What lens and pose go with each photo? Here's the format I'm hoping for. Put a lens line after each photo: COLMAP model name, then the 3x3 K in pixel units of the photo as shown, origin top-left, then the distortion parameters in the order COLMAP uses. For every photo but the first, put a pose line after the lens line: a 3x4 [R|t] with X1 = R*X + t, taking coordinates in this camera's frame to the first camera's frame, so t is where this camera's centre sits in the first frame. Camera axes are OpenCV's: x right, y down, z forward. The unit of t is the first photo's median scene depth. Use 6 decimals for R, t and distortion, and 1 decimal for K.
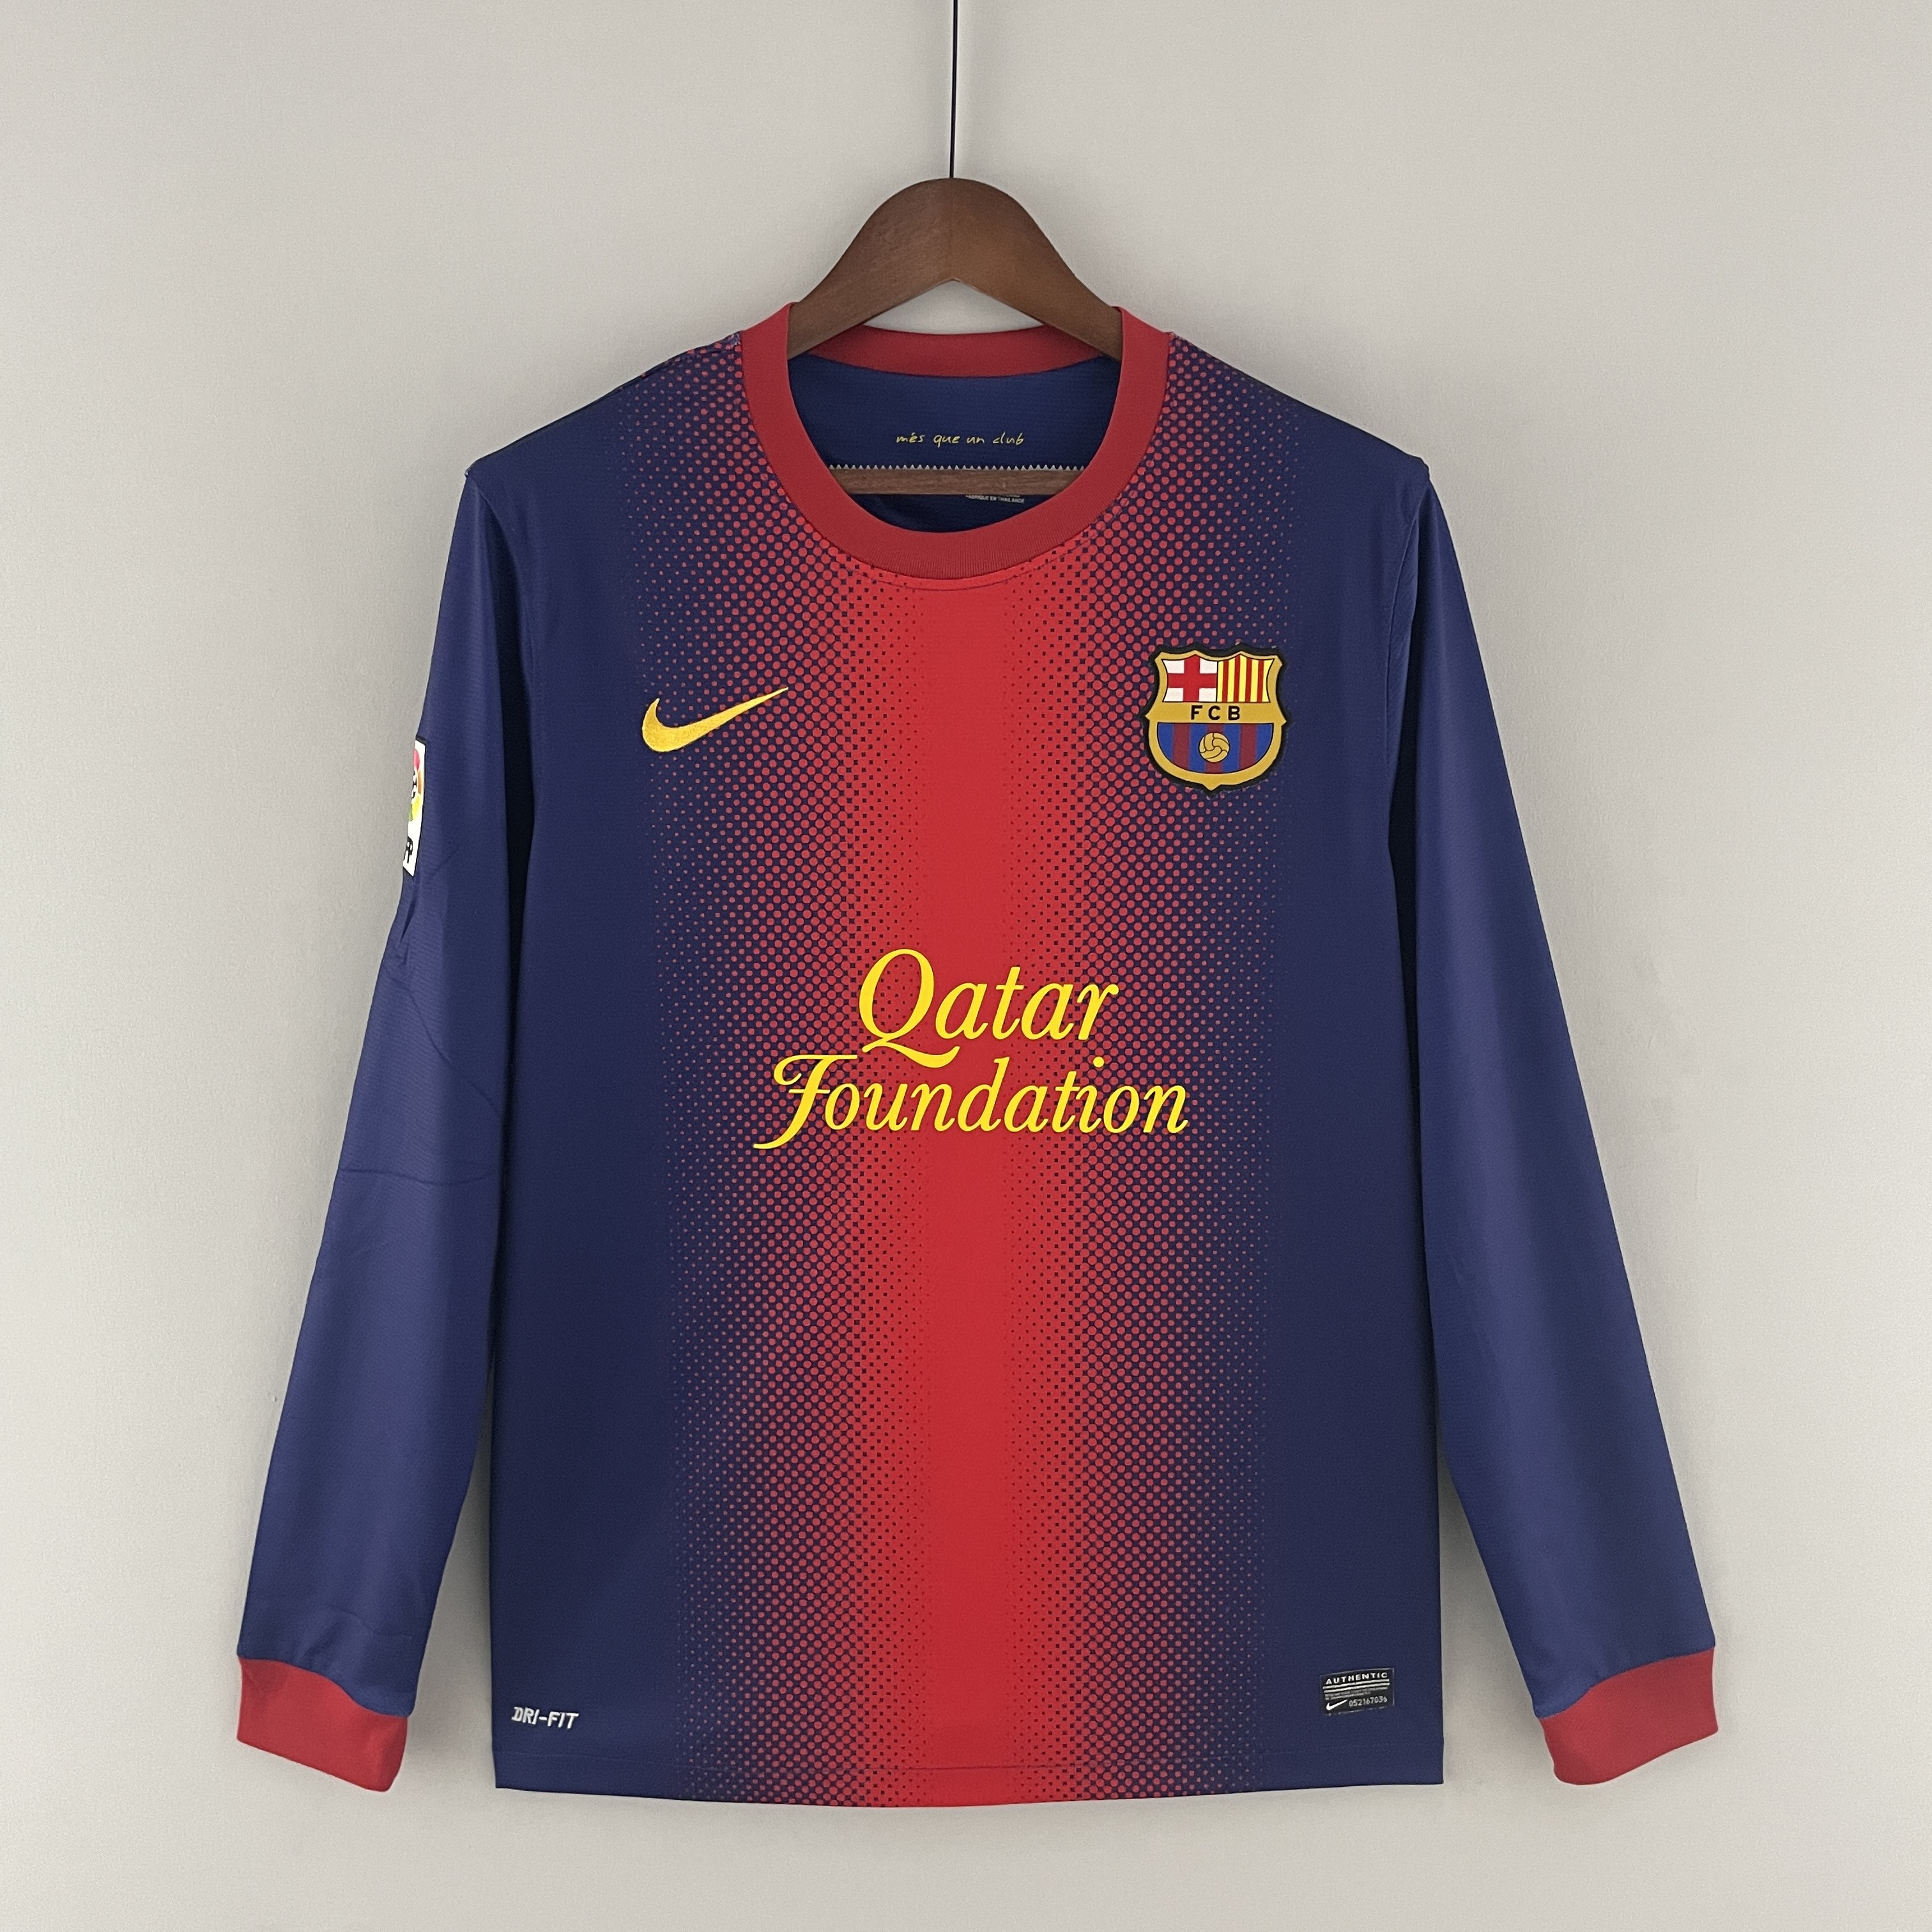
lens RADIAL K [[2001.8, 0, 966.0], [0, 2001.8, 966.0], [0, 0, 1]] dist [0.160827, -0.506917]
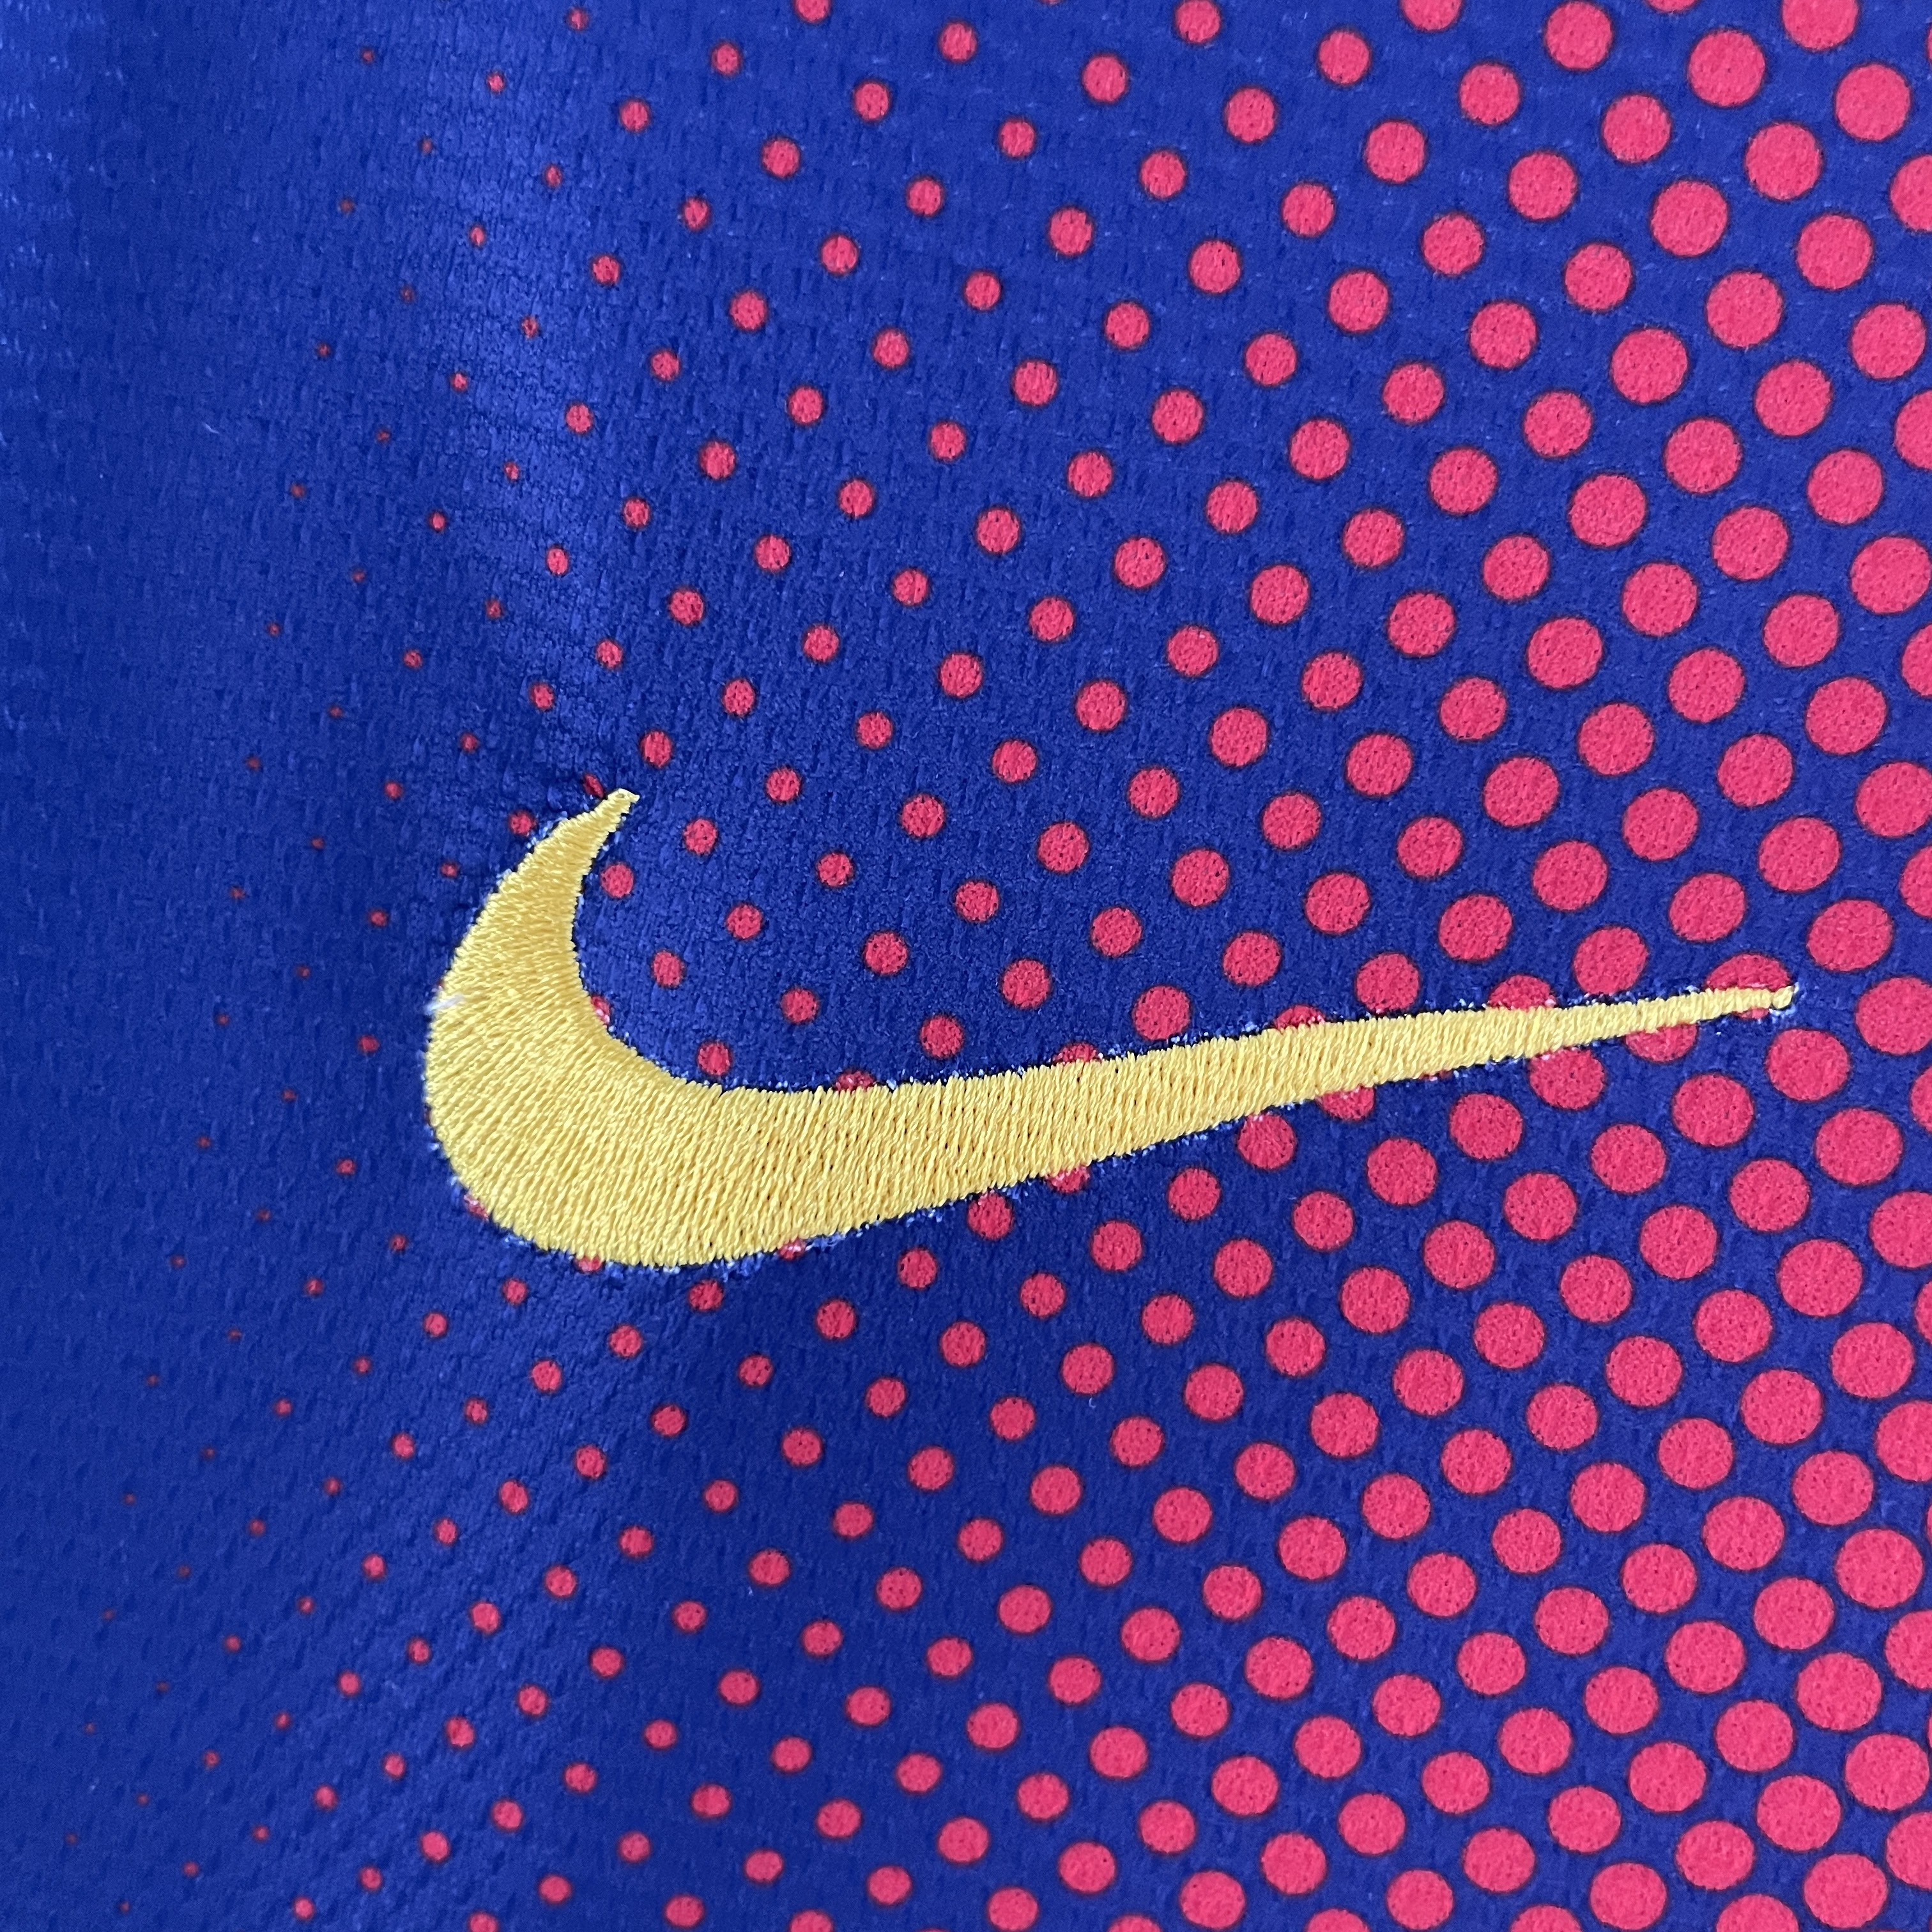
lens RADIAL K [[2001.8, 0, 966.0], [0, 2001.8, 966.0], [0, 0, 1]] dist [0.160827, -0.506917]
pose [[0.959086, 0.265328, -0.098765, -0.121322], [-0.269816, 0.962275, -0.035016, -0.124490], [0.085749, 0.060231, 0.994495, 0.890072]]
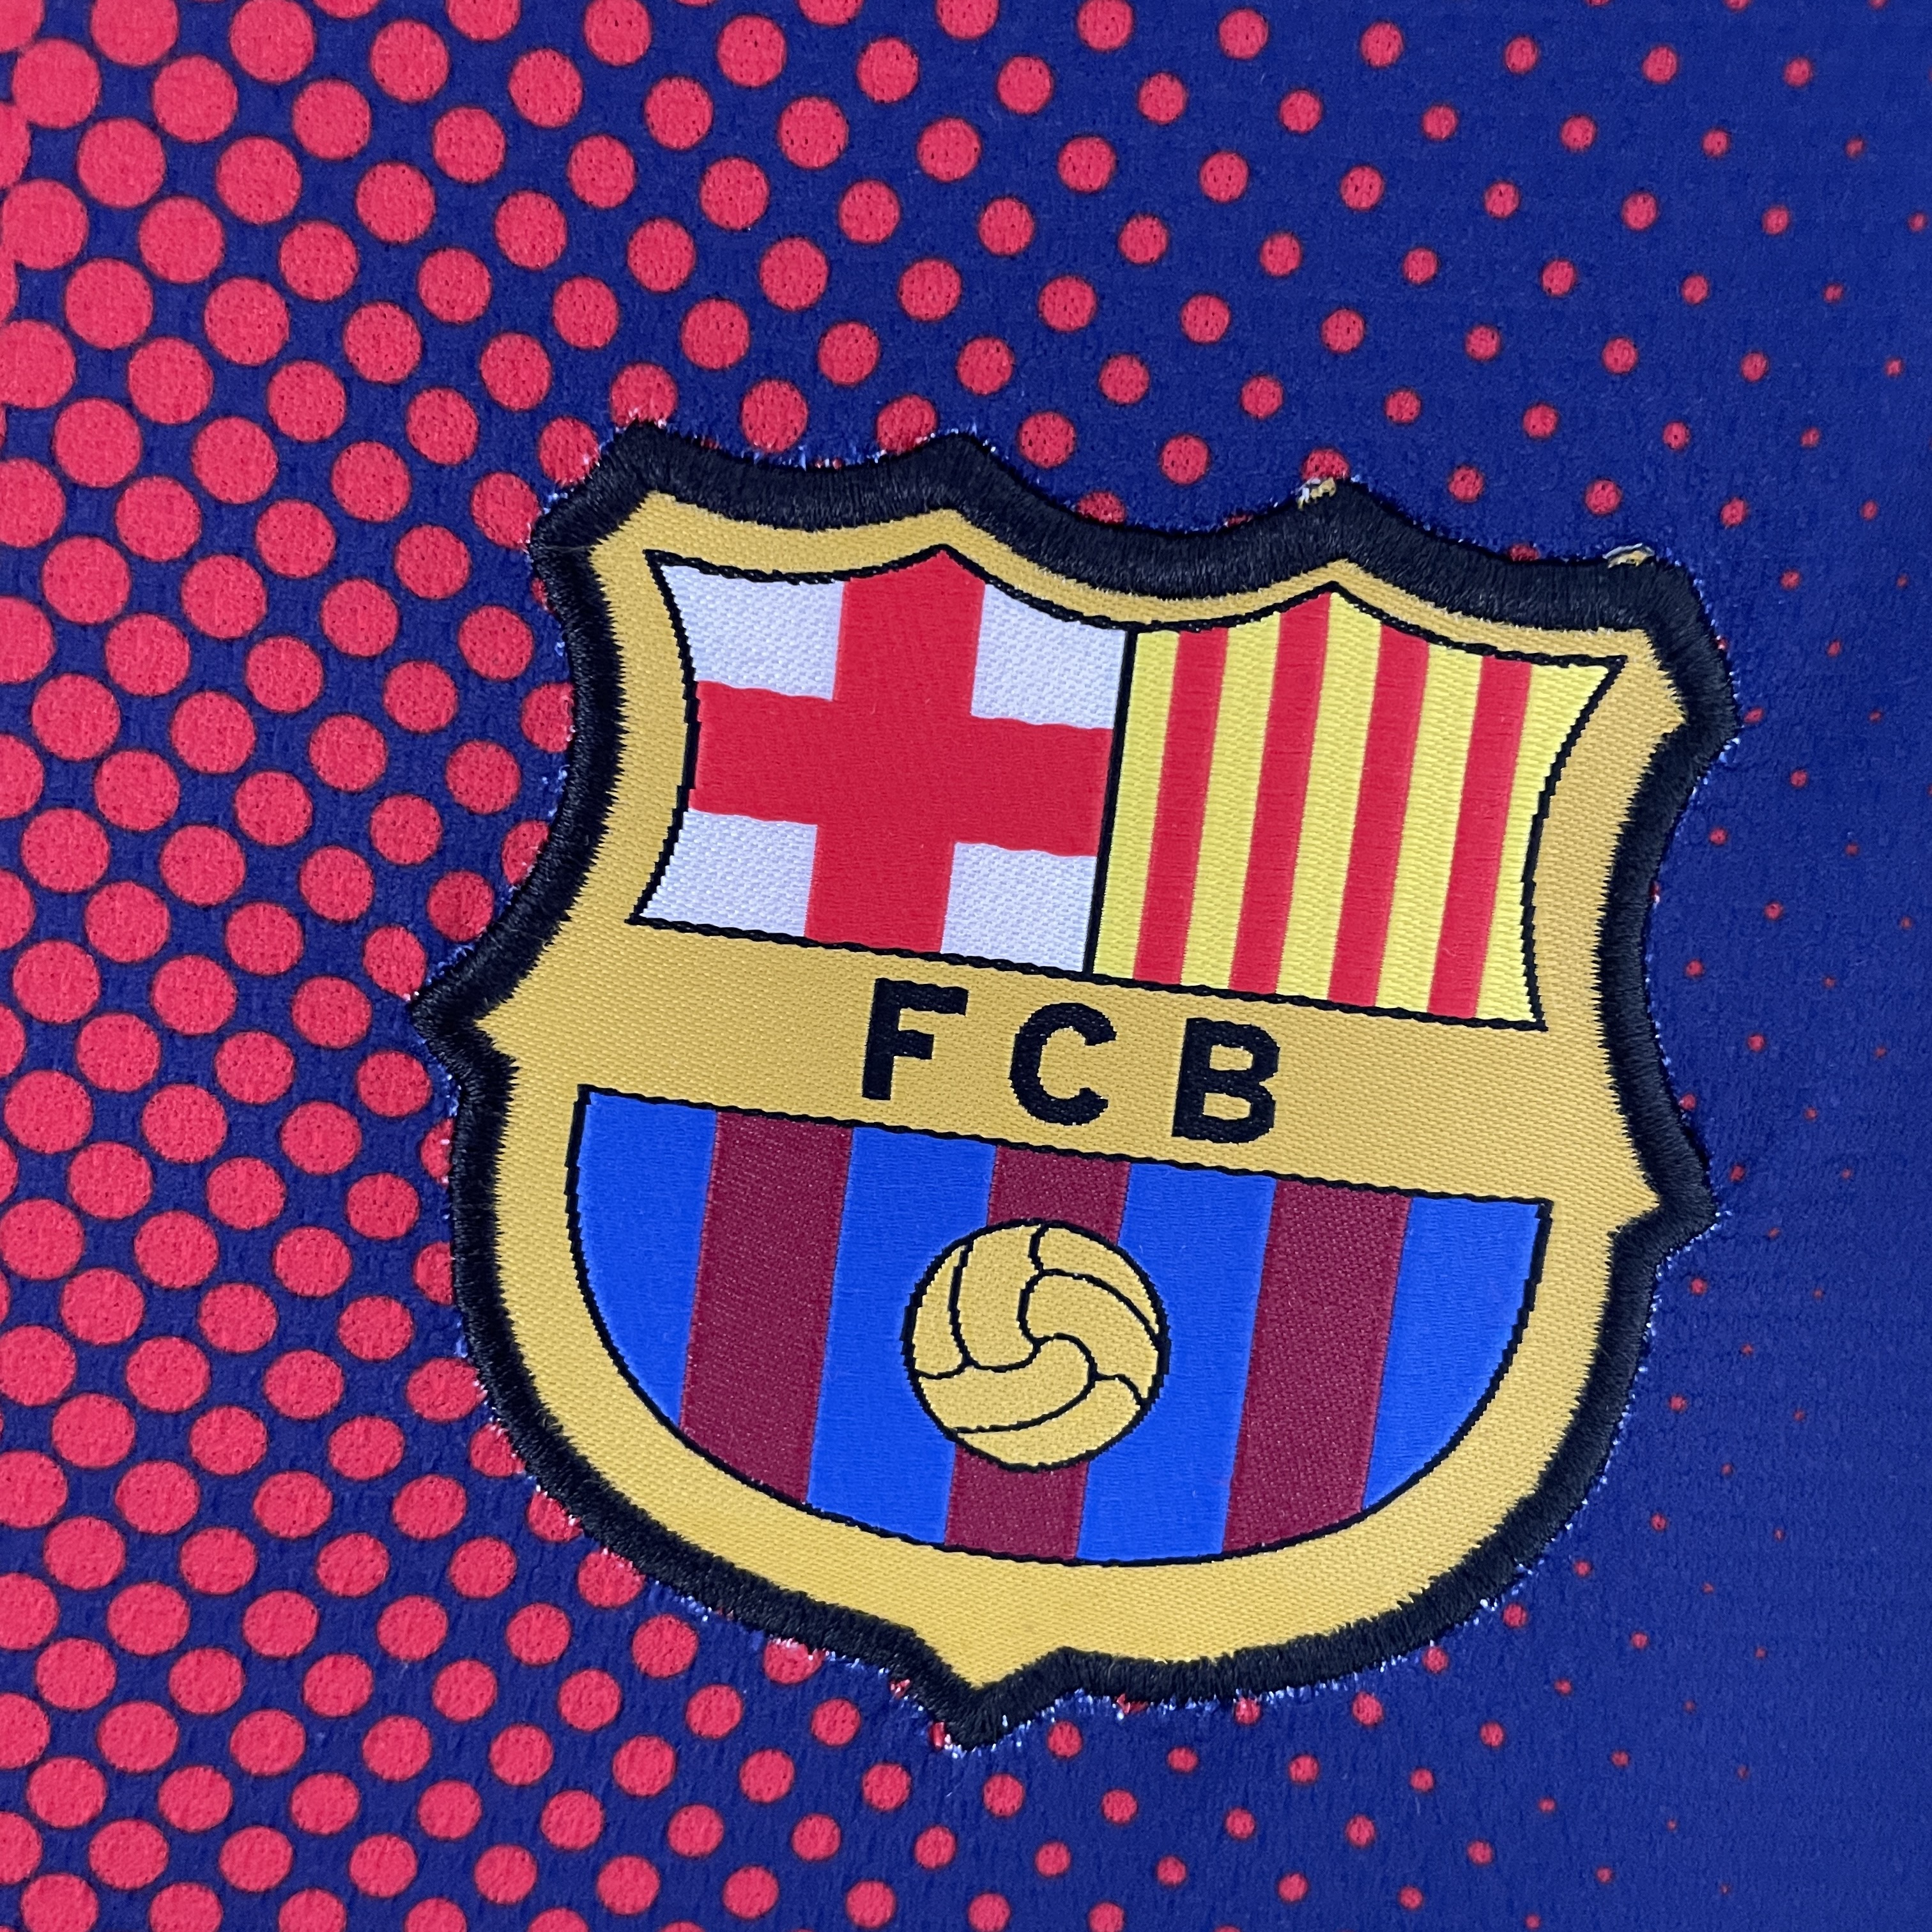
lens RADIAL K [[2077.1, 0, 968.5], [0, 2077.1, 966.6], [0, 0, 1]] dist [0.074995, -0.213577]
pose [[0.989481, 0.097525, 0.106845, 0.104458], [-0.091528, 0.994013, -0.059680, -0.123451], [-0.112025, 0.049273, 0.992483, 0.878359]]
